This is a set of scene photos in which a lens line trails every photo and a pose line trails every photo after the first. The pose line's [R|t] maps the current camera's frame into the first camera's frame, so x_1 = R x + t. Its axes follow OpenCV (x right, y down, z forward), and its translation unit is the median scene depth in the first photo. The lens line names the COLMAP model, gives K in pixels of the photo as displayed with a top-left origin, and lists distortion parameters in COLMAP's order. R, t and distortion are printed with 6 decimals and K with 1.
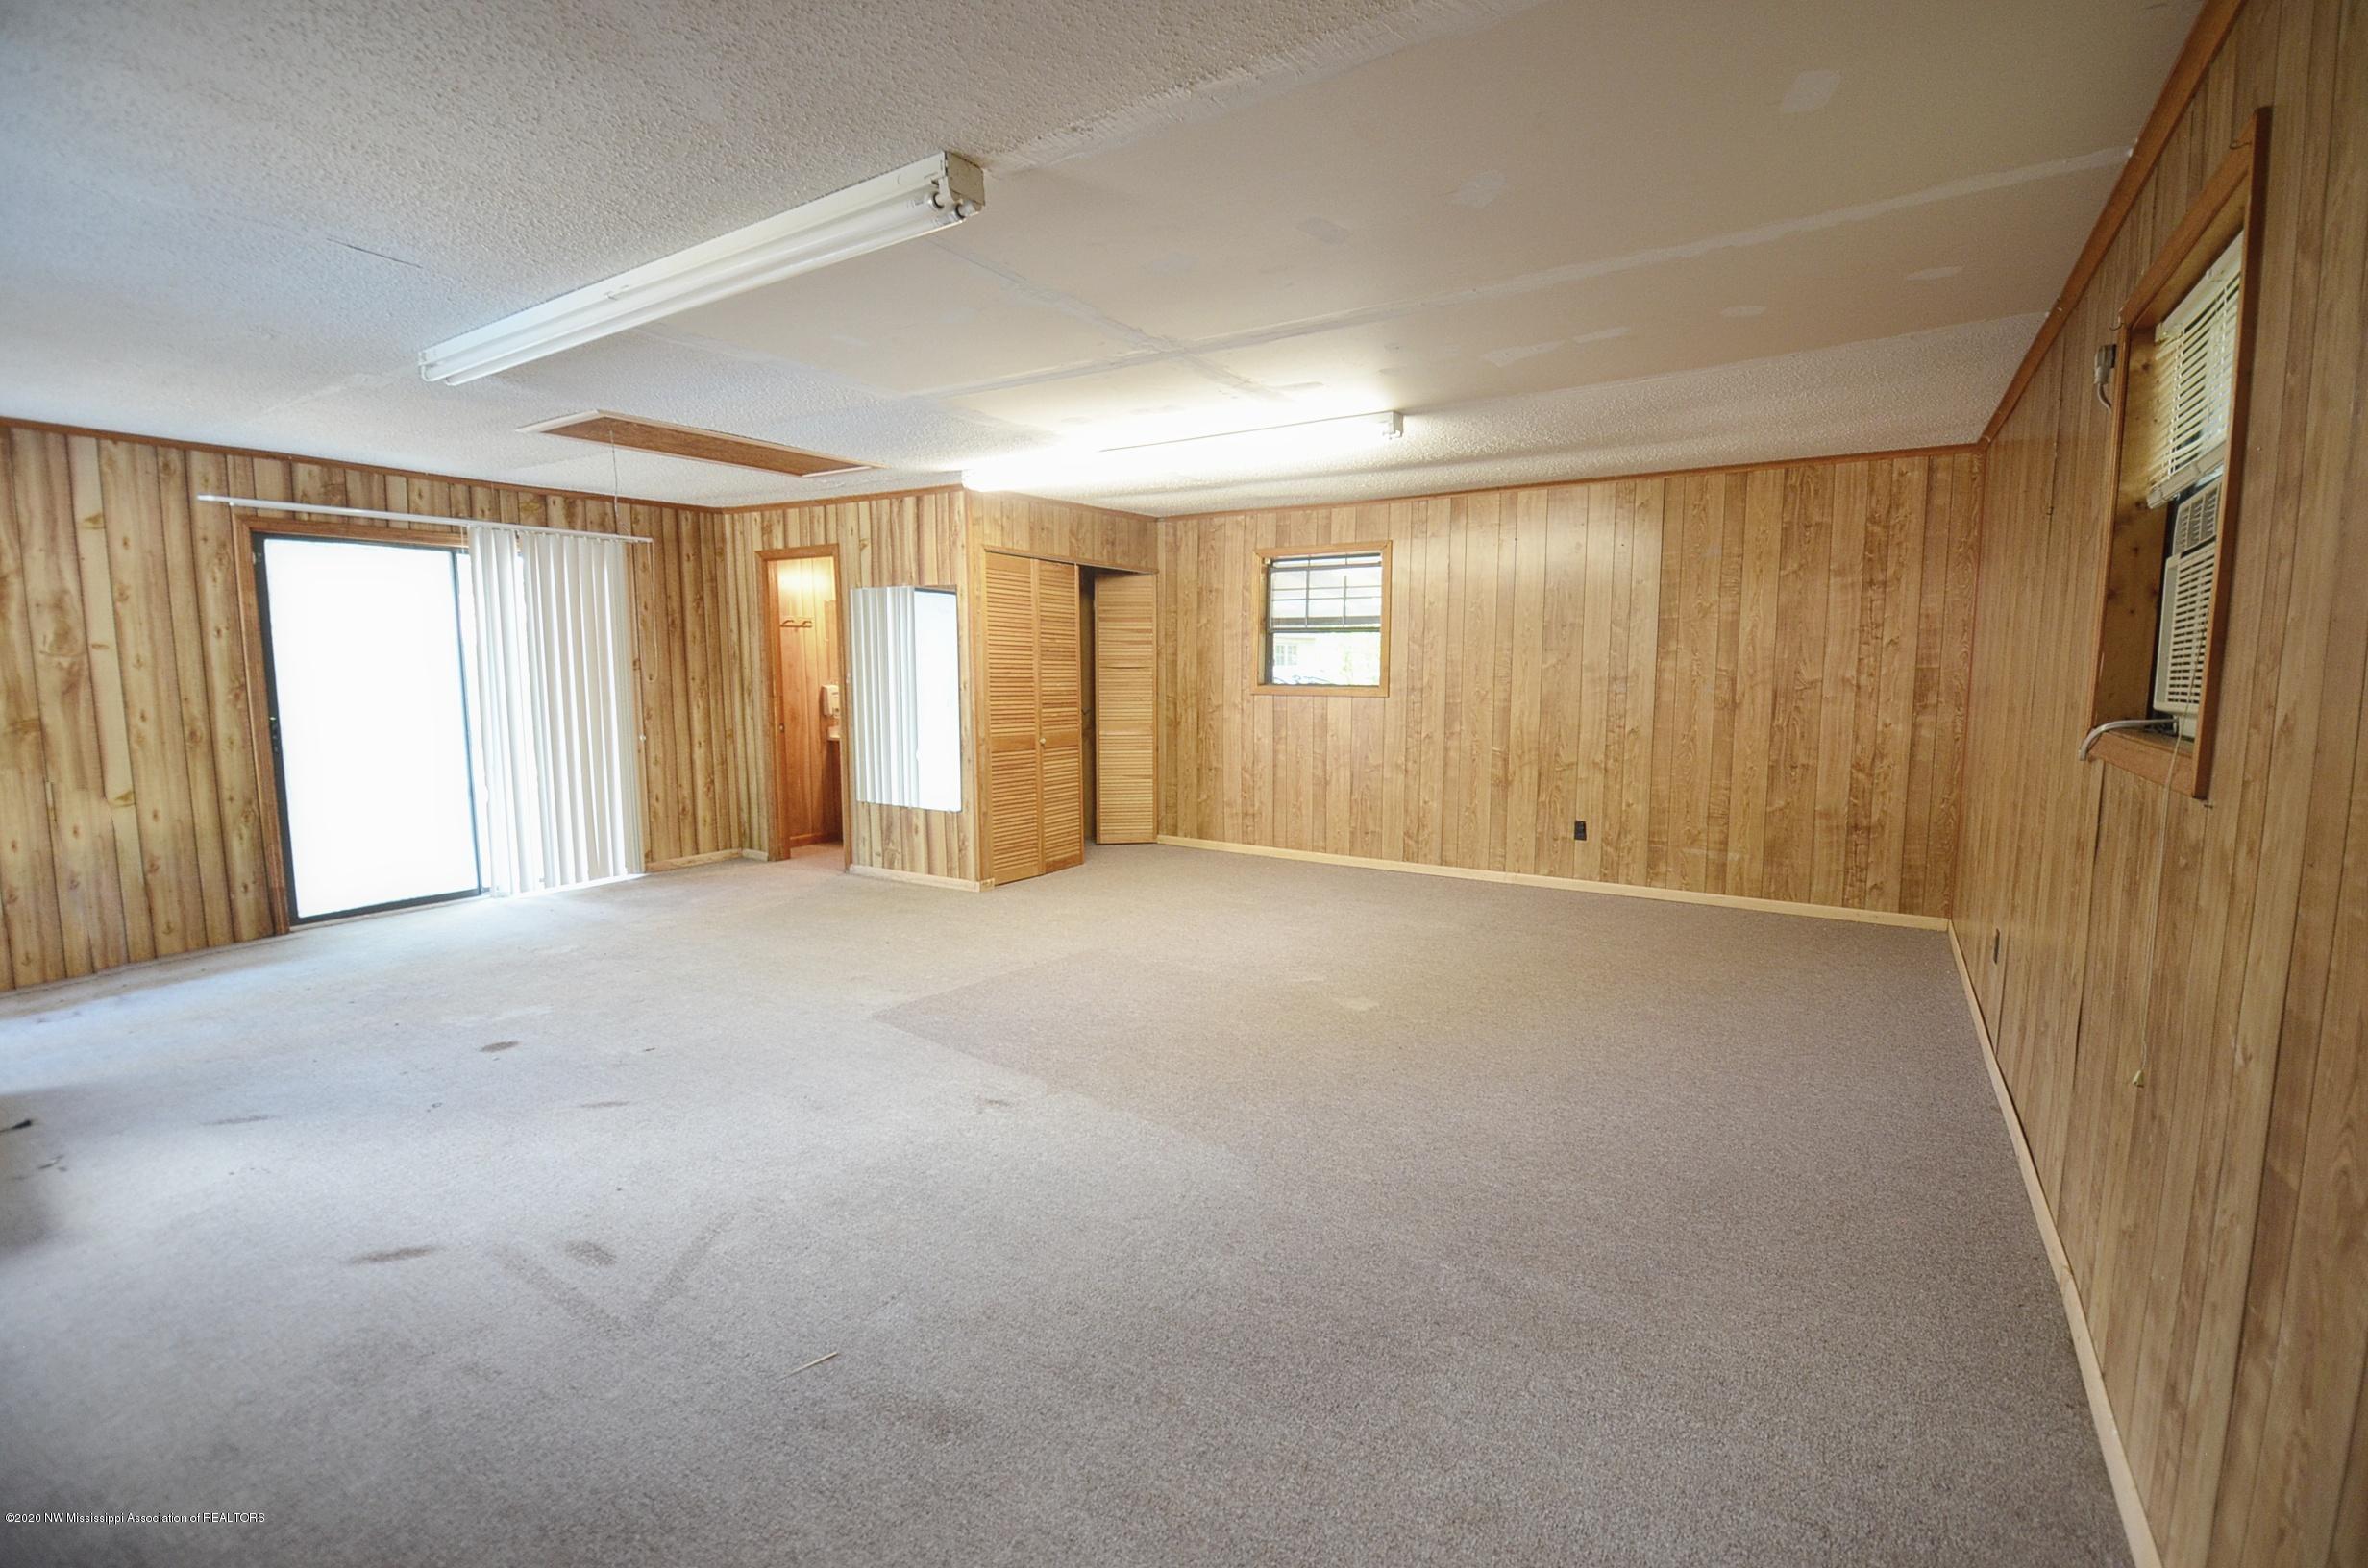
lens RADIAL K [[1045.1, 0, 1187.7], [0, 1045.1, 782.9], [0, 0, 1]] dist [-0.004000, -0.012863]
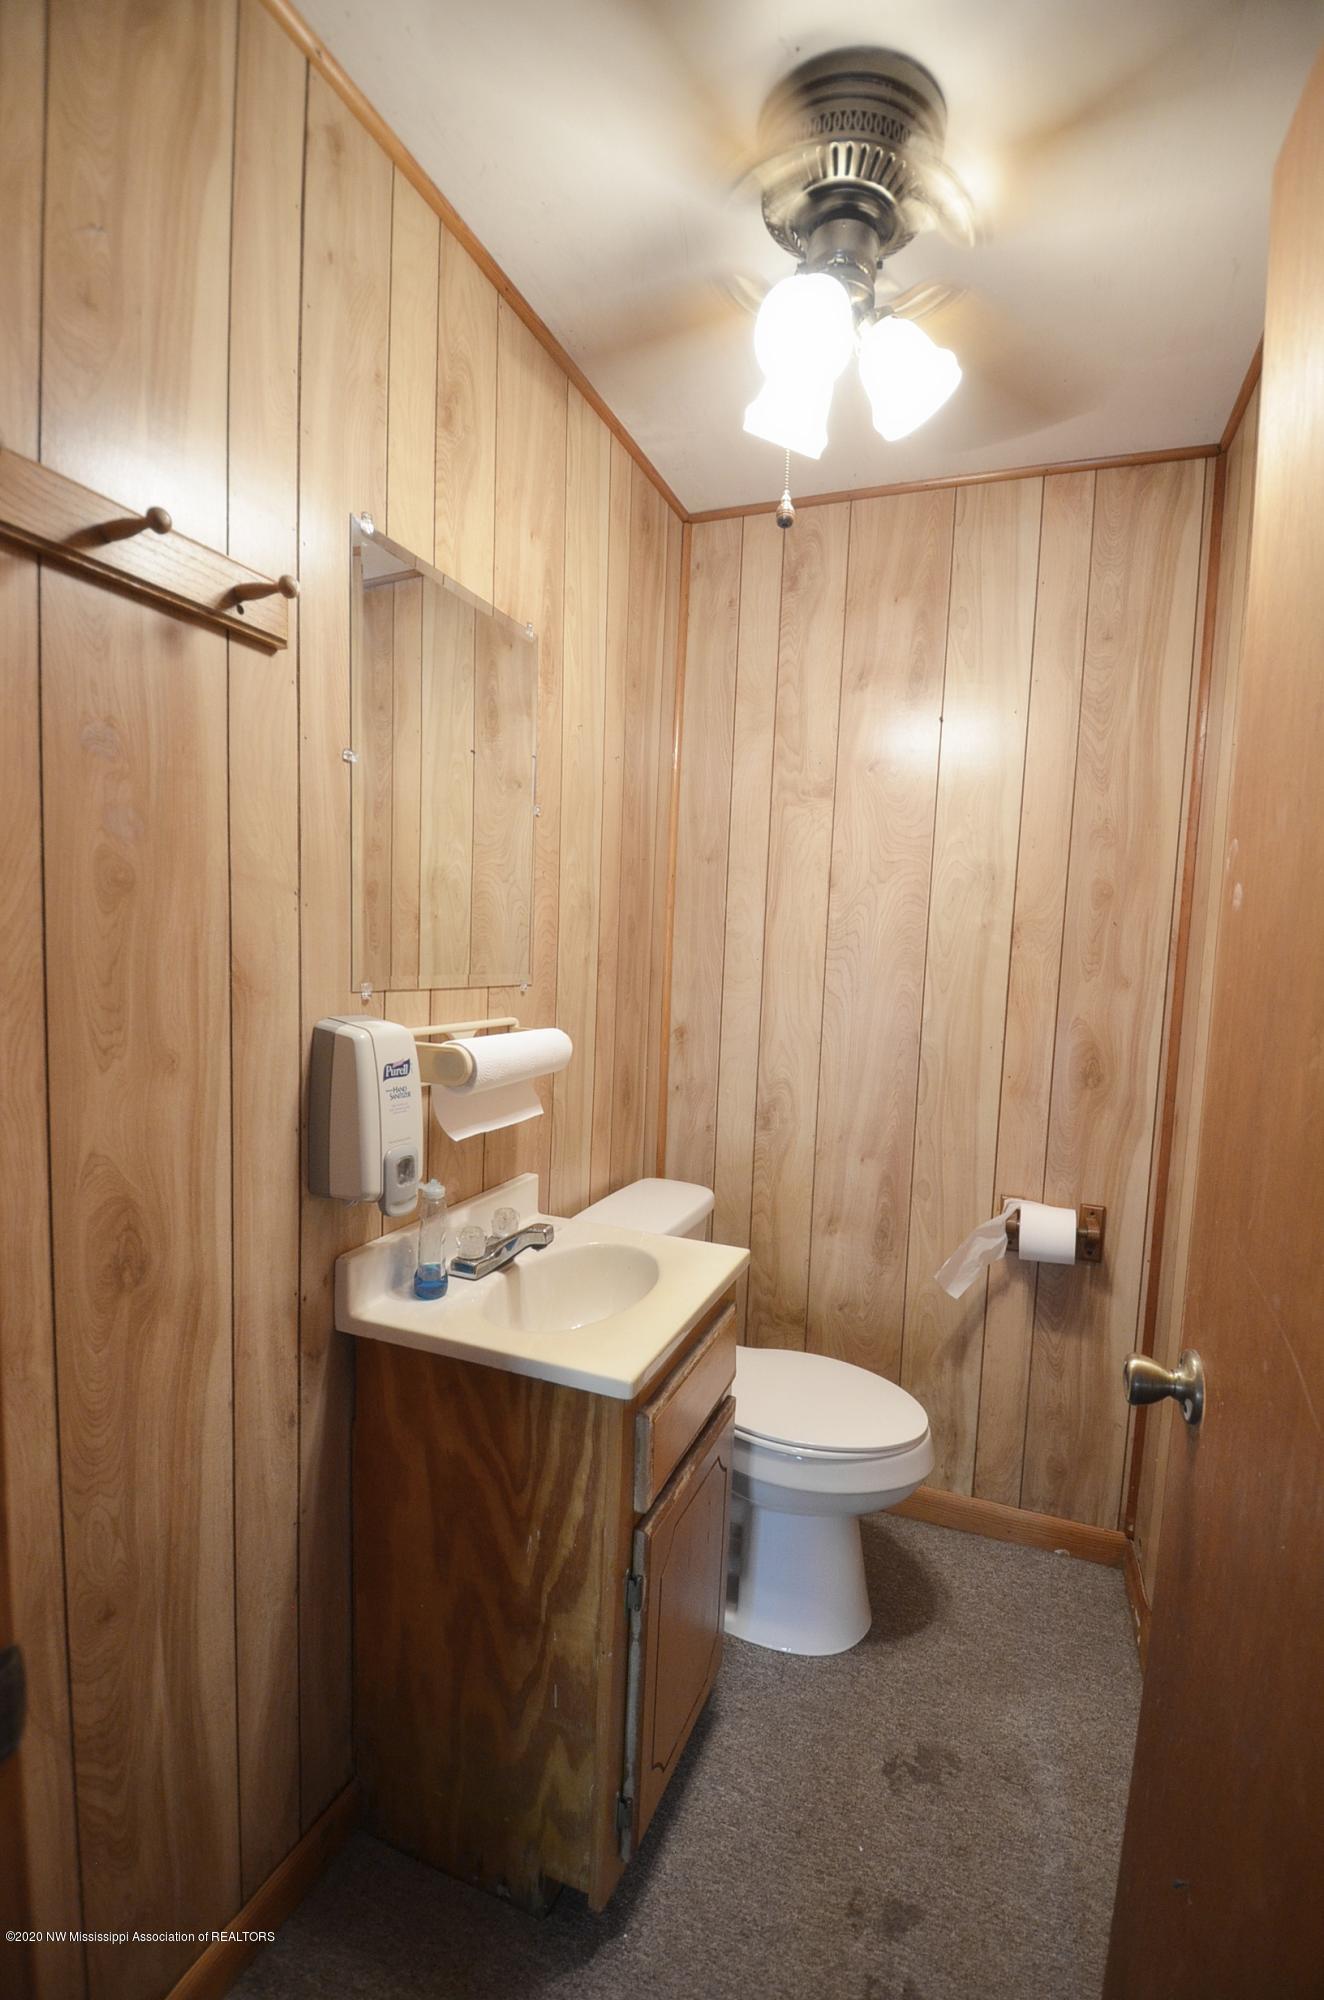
lens RADIAL K [[882.8, 0, 663.9], [0, 882.8, 1005.6], [0, 0, 1]] dist [-0.004000, -0.012863]
pose [[0.976393, 0.022286, 0.214851, -0.327909], [-0.014384, 0.999164, -0.038275, -0.091195], [-0.215524, 0.034281, 0.975897, 0.853941]]
